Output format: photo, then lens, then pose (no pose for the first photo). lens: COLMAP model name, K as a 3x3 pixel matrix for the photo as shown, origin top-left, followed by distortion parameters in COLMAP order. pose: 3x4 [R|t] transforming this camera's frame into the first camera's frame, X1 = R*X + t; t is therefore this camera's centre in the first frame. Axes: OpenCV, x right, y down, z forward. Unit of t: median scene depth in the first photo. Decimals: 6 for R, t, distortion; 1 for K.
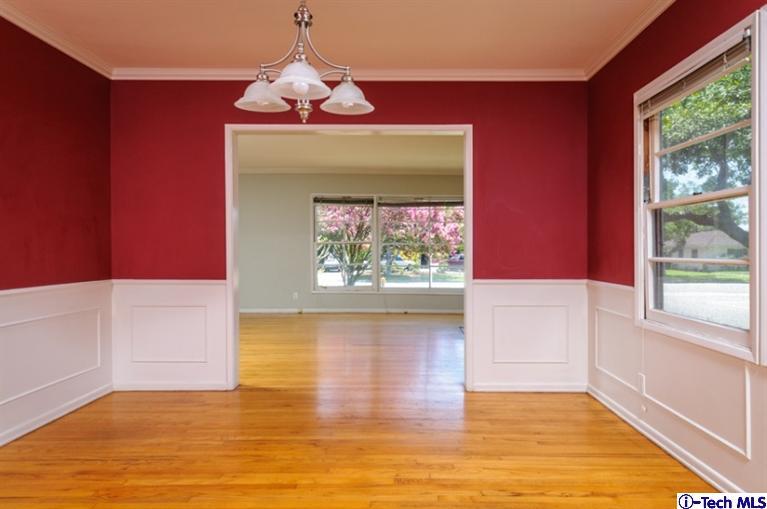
lens RADIAL K [[460.9, 0, 399.5], [0, 460.9, 251.8], [0, 0, 1]] dist [0.004419, 0.000770]
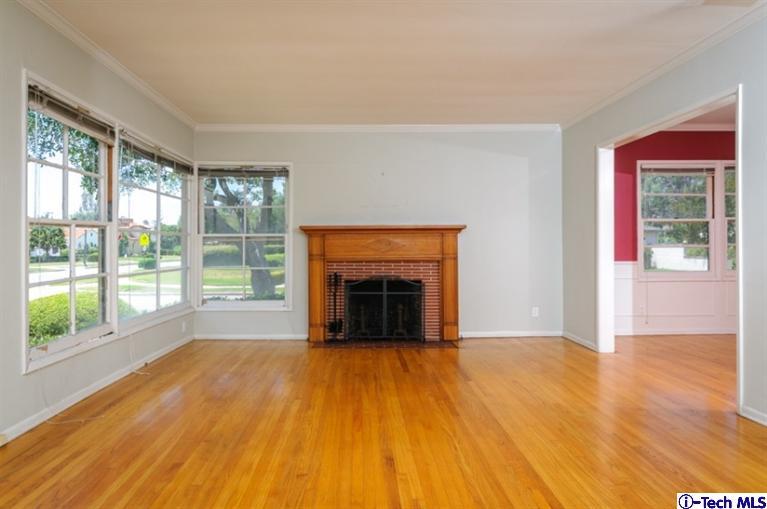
lens RADIAL K [[507.9, 0, 373.0], [0, 507.9, 236.7], [0, 0, 1]] dist [0.002810, -0.001306]
pose [[-0.023028, 0.014451, 0.999630, -1.259310], [0.005404, 0.999883, -0.014330, -0.001657], [-0.999720, 0.005072, -0.023103, 1.718719]]
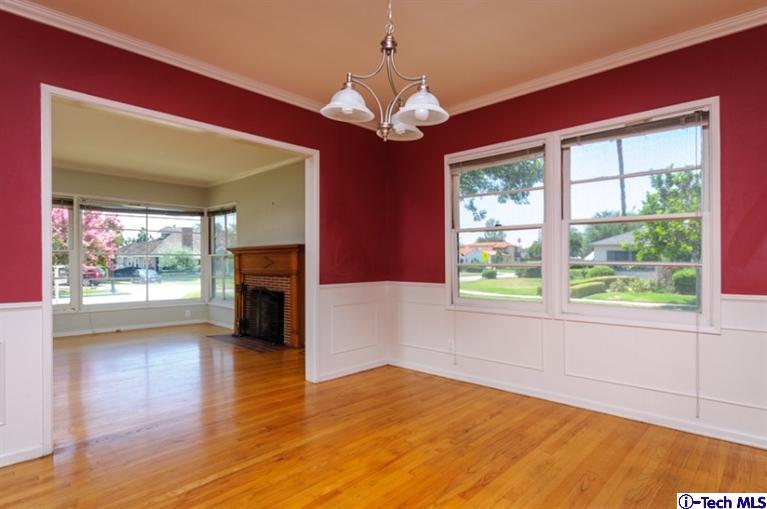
lens RADIAL K [[412.0, 0, 384.1], [0, 412.0, 257.4], [0, 0, 1]] dist [0.006254, -0.000094]
pose [[0.687199, 0.001787, 0.726467, -0.481409], [0.006622, 0.999940, -0.008724, 0.001410], [-0.726439, 0.010806, 0.687146, 0.174659]]
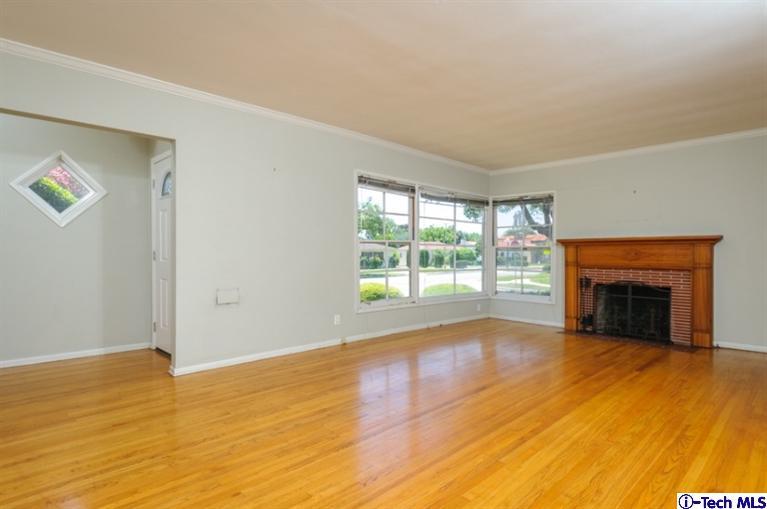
lens RADIAL K [[420.7, 0, 389.4], [0, 420.7, 256.6], [0, 0, 1]] dist [0.005893, -0.000489]
pose [[0.710172, -0.003975, 0.704017, -1.355976], [-0.001534, 0.999973, 0.007195, -0.000771], [-0.704026, -0.006190, 0.710147, 1.165588]]
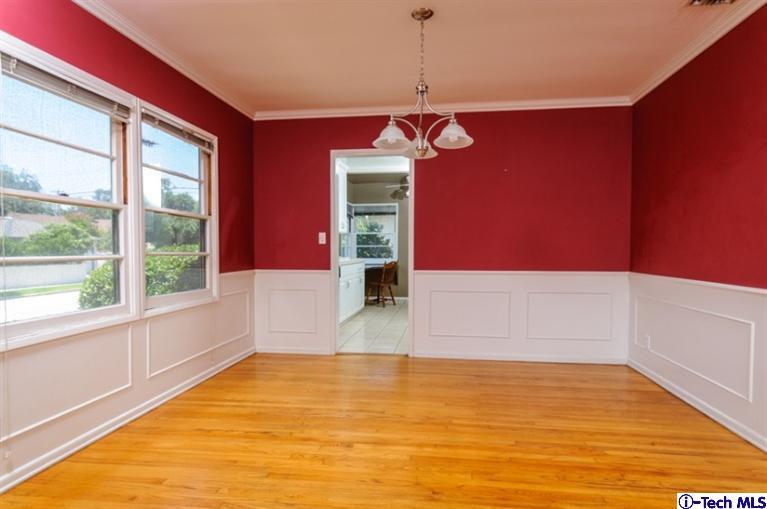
lens RADIAL K [[460.9, 0, 383.1], [0, 460.9, 258.8], [0, 0, 1]] dist [0.004419, 0.000770]
pose [[-0.990766, -0.001686, 0.135573, -0.147274], [0.002073, 0.999617, 0.027581, -0.005644], [-0.135567, 0.027607, -0.990383, 1.289889]]
